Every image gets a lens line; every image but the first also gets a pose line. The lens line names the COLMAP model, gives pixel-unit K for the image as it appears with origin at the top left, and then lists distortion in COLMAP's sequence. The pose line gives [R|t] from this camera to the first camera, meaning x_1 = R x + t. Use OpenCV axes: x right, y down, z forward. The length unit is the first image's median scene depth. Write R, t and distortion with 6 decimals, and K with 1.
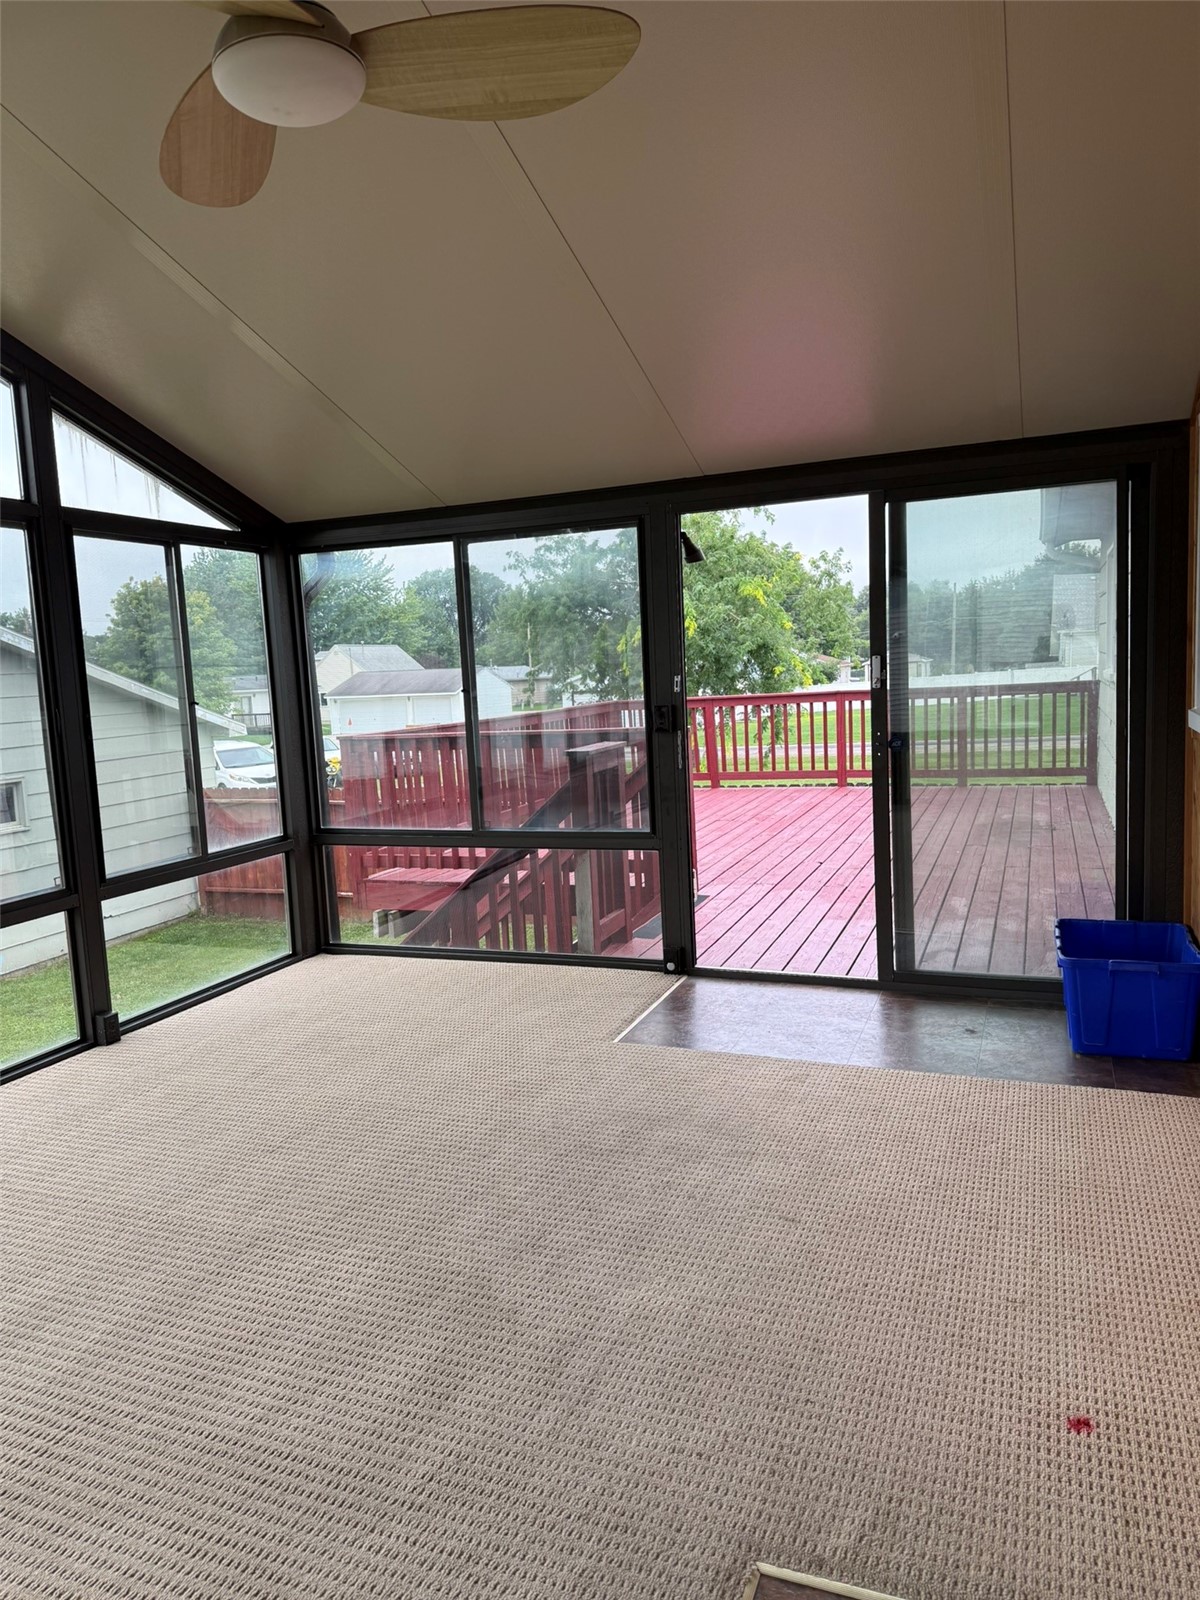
lens RADIAL K [[1110.9, 0, 601.5], [0, 1110.9, 804.1], [0, 0, 1]] dist [0.008182, -0.000564]
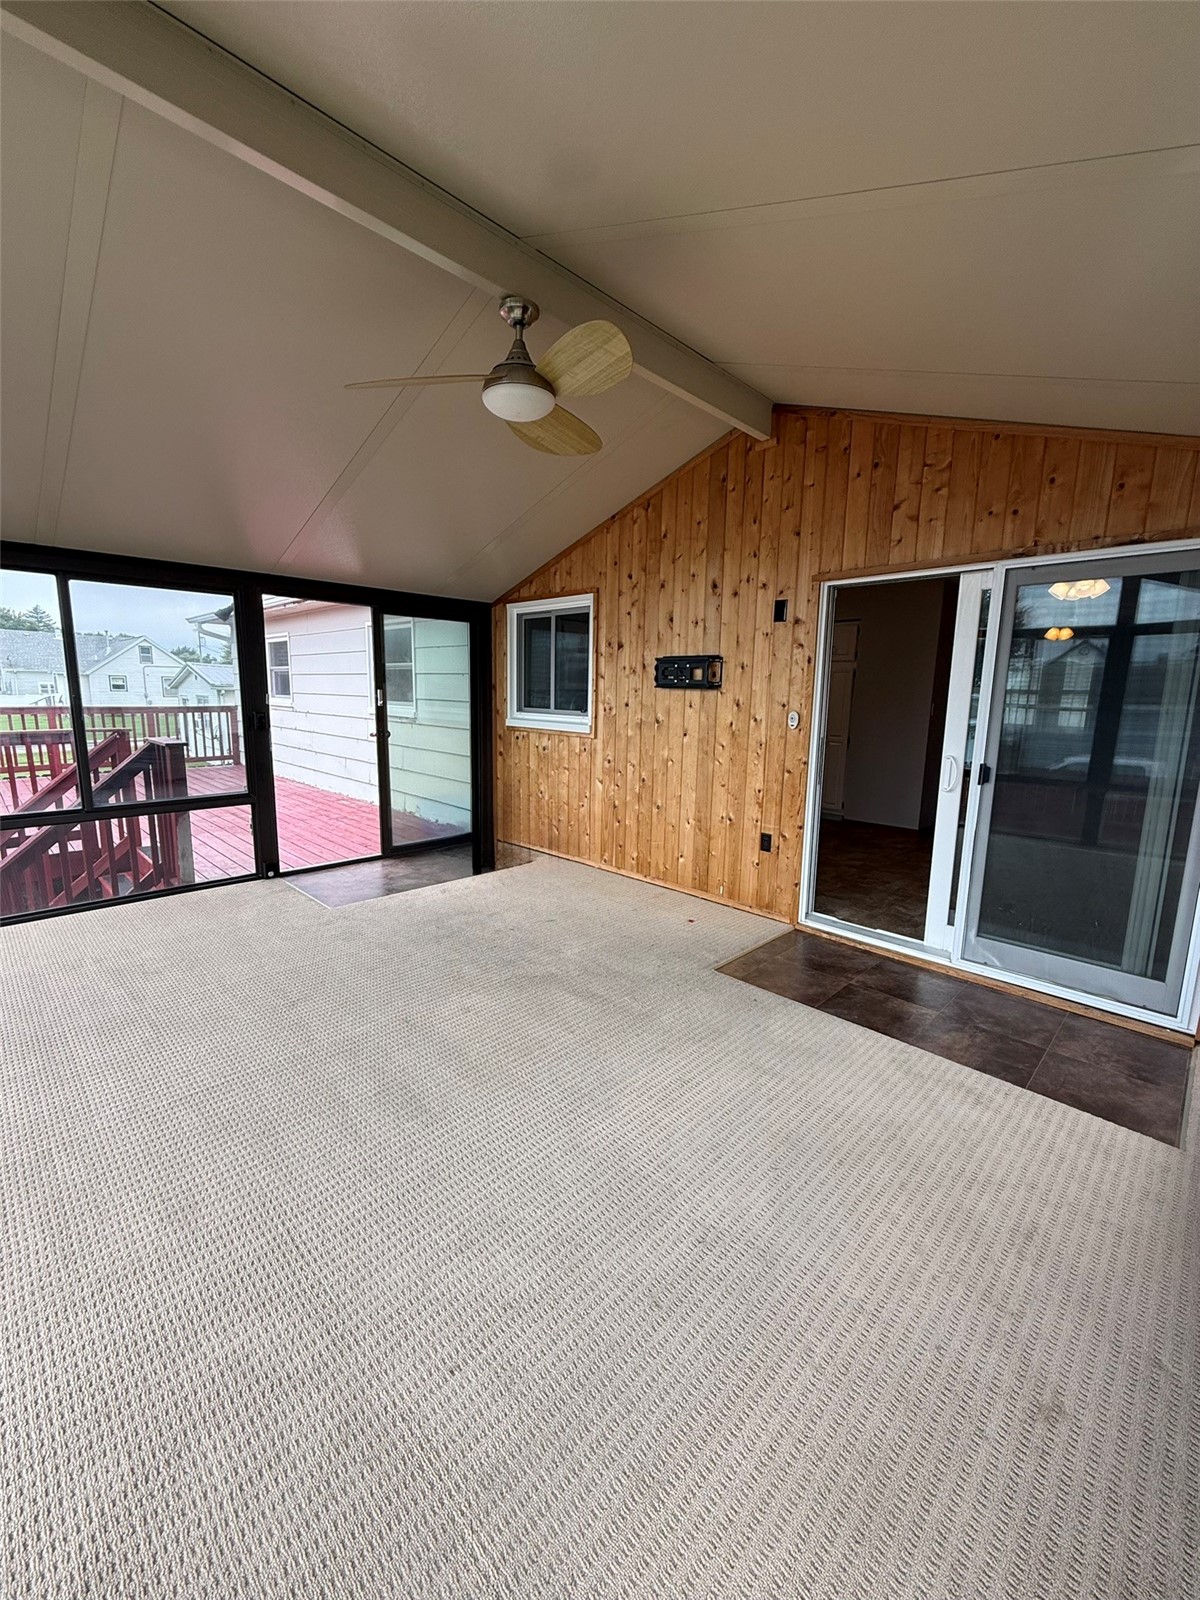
lens RADIAL K [[634.7, 0, 597.6], [0, 634.7, 793.2], [0, 0, 1]] dist [-0.000211, 0.000197]
pose [[0.395148, -0.094969, 0.913695, -0.654076], [0.075244, 0.994646, 0.070842, -0.000684], [-0.915531, 0.040757, 0.400178, 0.206772]]
